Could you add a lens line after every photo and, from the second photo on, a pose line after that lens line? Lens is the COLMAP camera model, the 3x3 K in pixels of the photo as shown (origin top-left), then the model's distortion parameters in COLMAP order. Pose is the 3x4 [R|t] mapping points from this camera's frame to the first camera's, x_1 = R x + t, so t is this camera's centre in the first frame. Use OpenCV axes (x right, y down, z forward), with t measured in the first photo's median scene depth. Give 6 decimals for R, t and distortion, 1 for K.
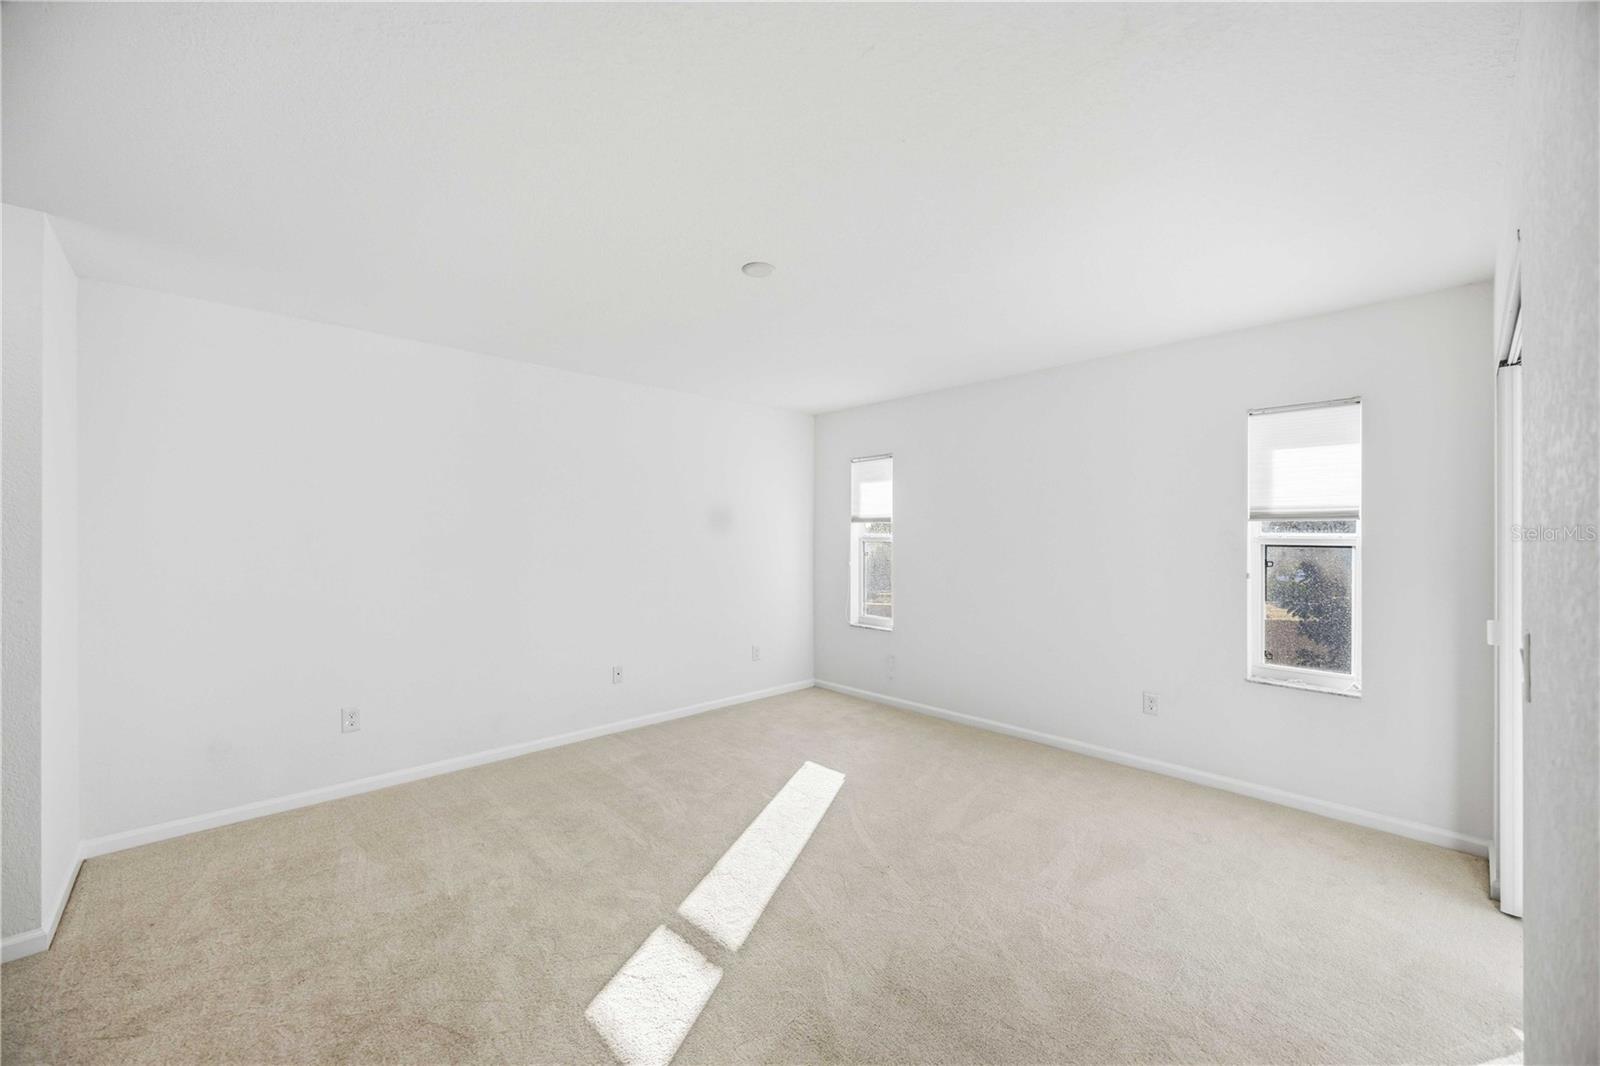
lens RADIAL K [[645.9, 0, 800.0], [0, 645.9, 533.0], [0, 0, 1]] dist [-0.064745, -0.000209]
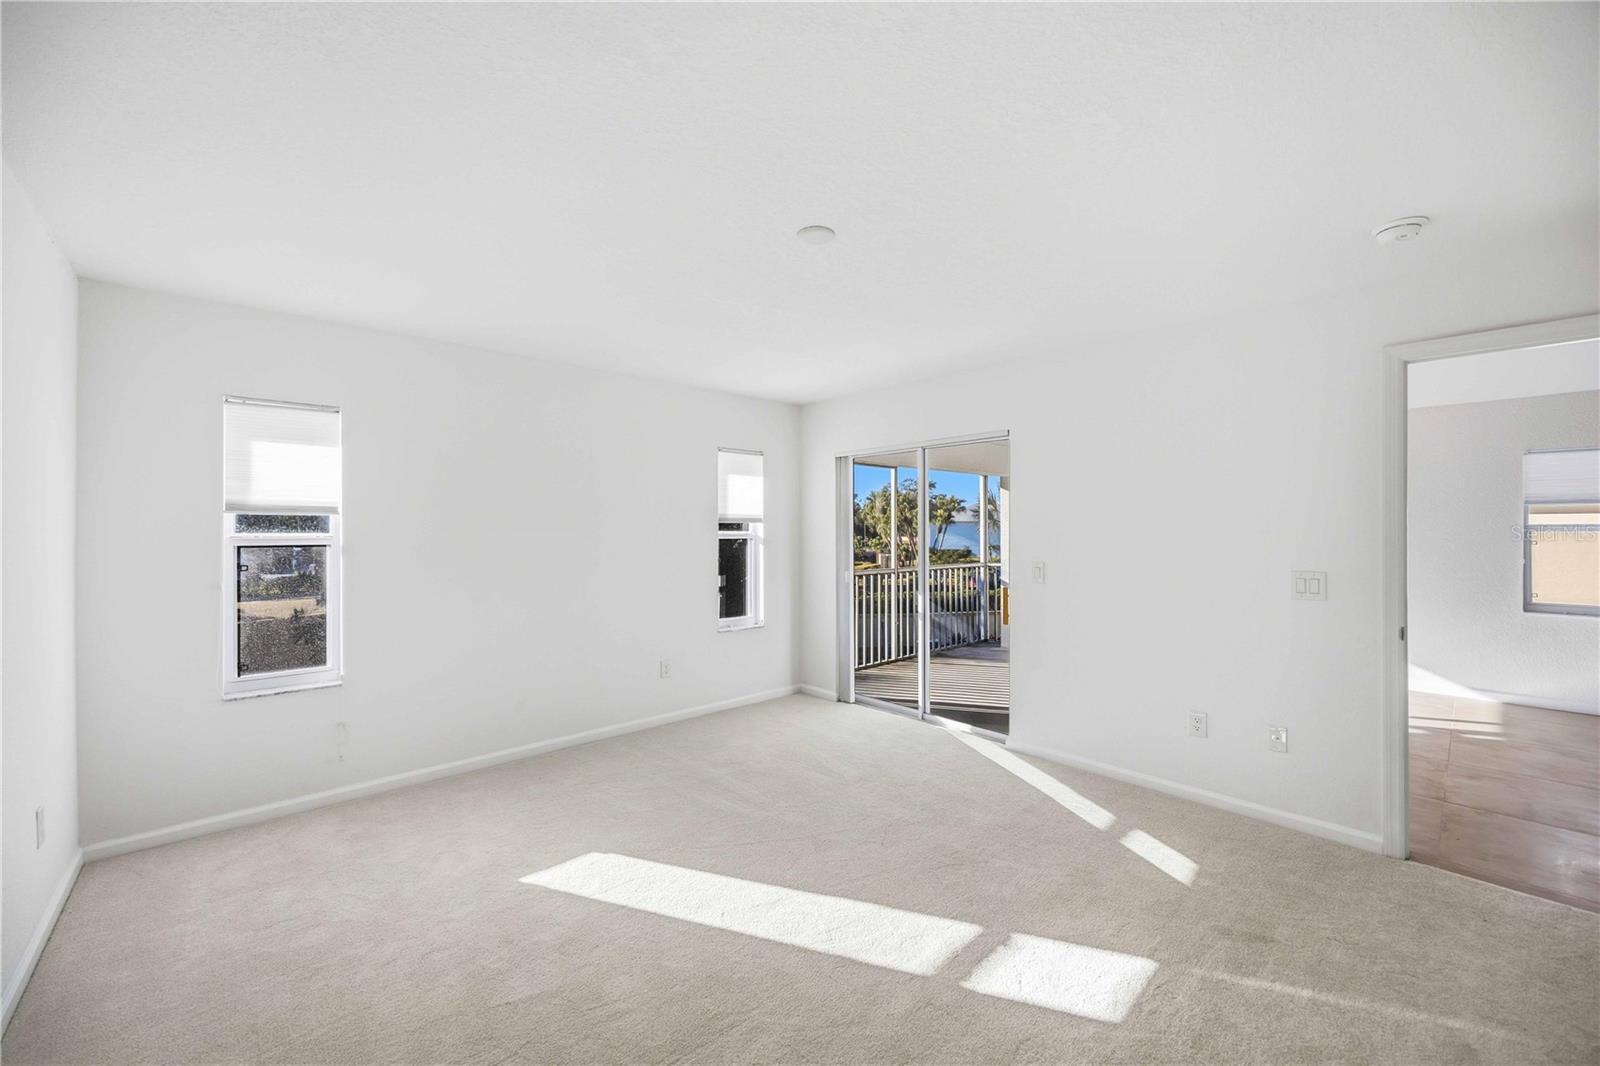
lens RADIAL K [[608.3, 0, 800.0], [0, 608.3, 533.0], [0, 0, 1]] dist [-0.000686, -0.000907]
pose [[0.000497, -0.004269, 0.999991, -0.442942], [0.004947, 0.999979, 0.004266, 0.000776], [-0.999988, 0.004945, 0.000518, 0.516676]]
